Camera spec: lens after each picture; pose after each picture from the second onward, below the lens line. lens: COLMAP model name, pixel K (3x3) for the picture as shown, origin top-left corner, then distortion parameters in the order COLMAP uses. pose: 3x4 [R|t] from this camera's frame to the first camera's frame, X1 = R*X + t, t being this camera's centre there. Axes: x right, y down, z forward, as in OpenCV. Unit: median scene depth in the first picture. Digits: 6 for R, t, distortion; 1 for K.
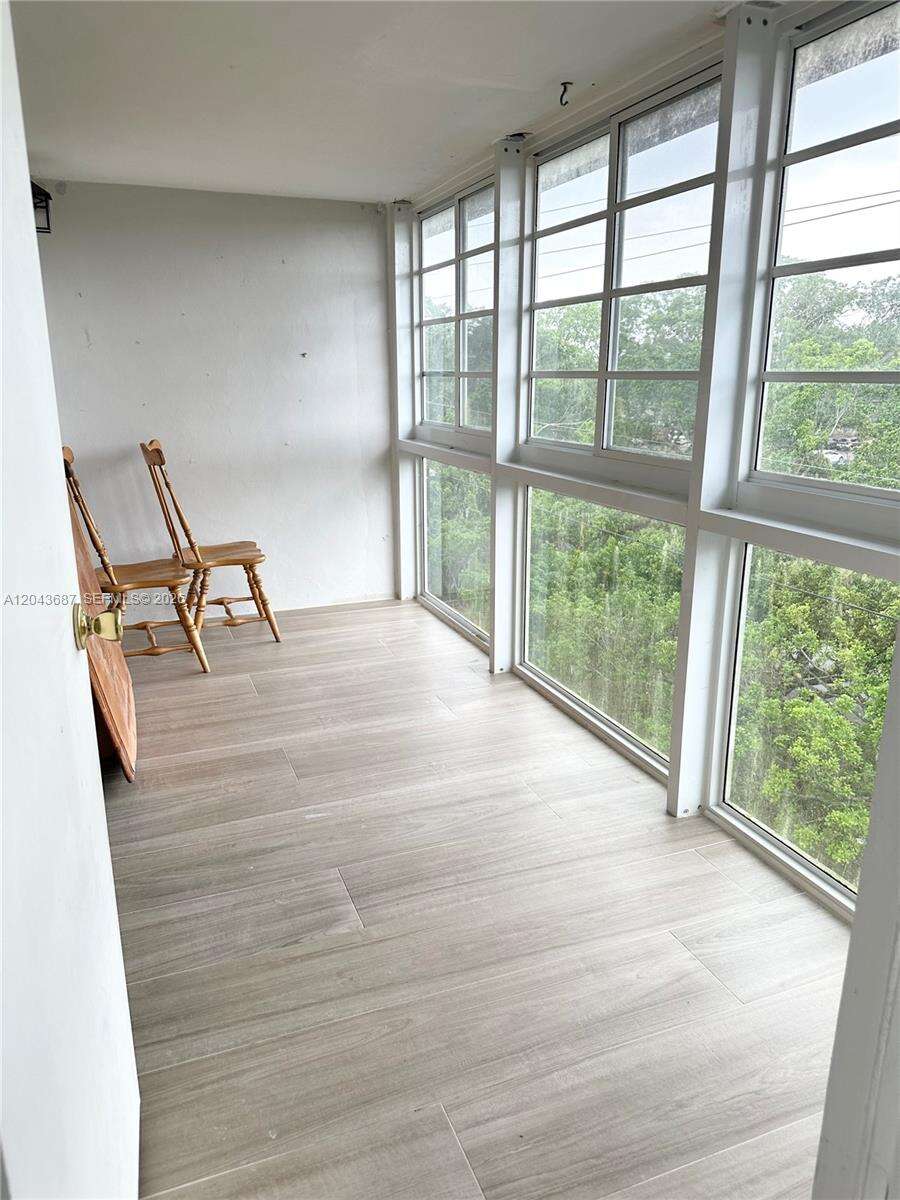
lens RADIAL K [[818.1, 0, 421.0], [0, 818.1, 596.7], [0, 0, 1]] dist [0.120836, -0.158387]
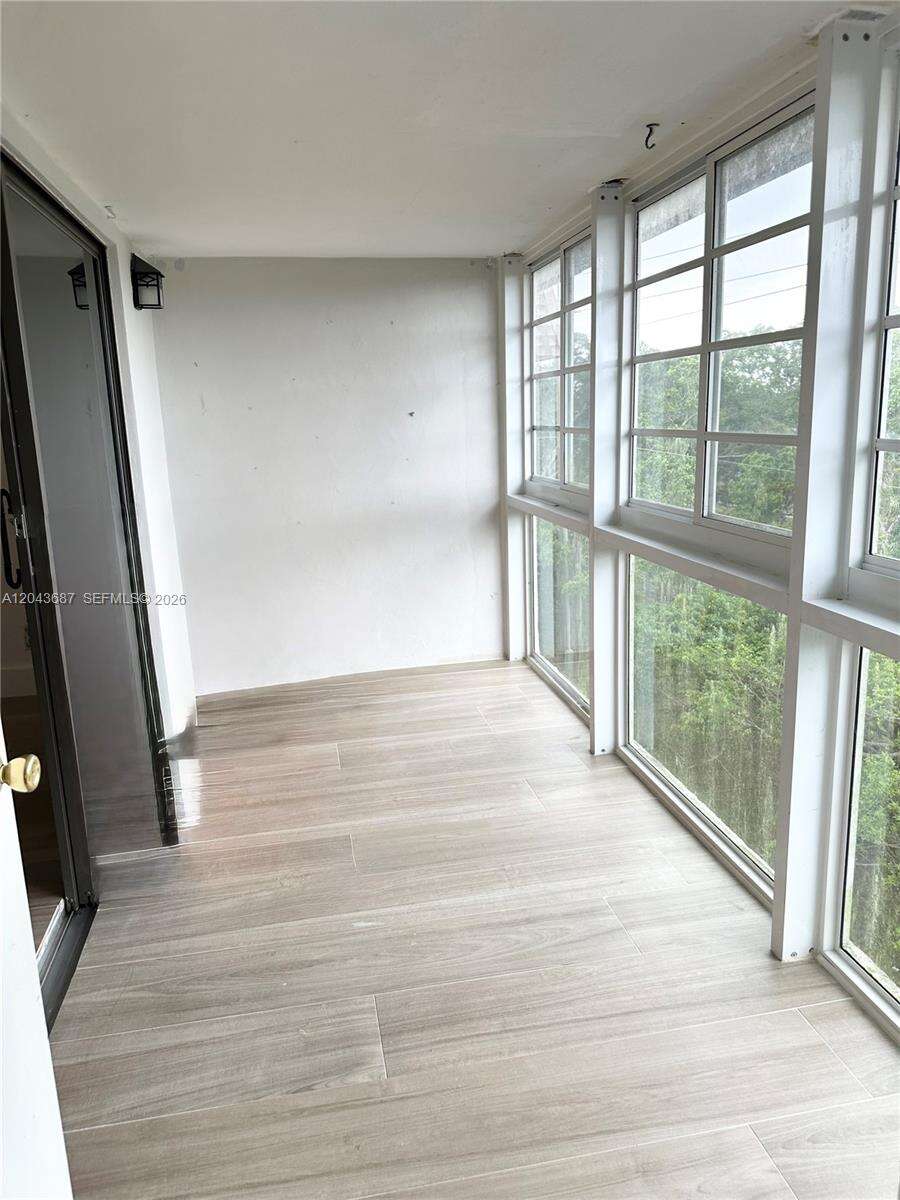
lens RADIAL K [[818.1, 0, 421.0], [0, 818.1, 596.7], [0, 0, 1]] dist [0.120836, -0.158387]
pose [[0.983770, 0.007337, -0.179283, 0.084153], [-0.015675, 0.998858, -0.045133, -0.049858], [0.178747, 0.047211, 0.982762, 0.075695]]
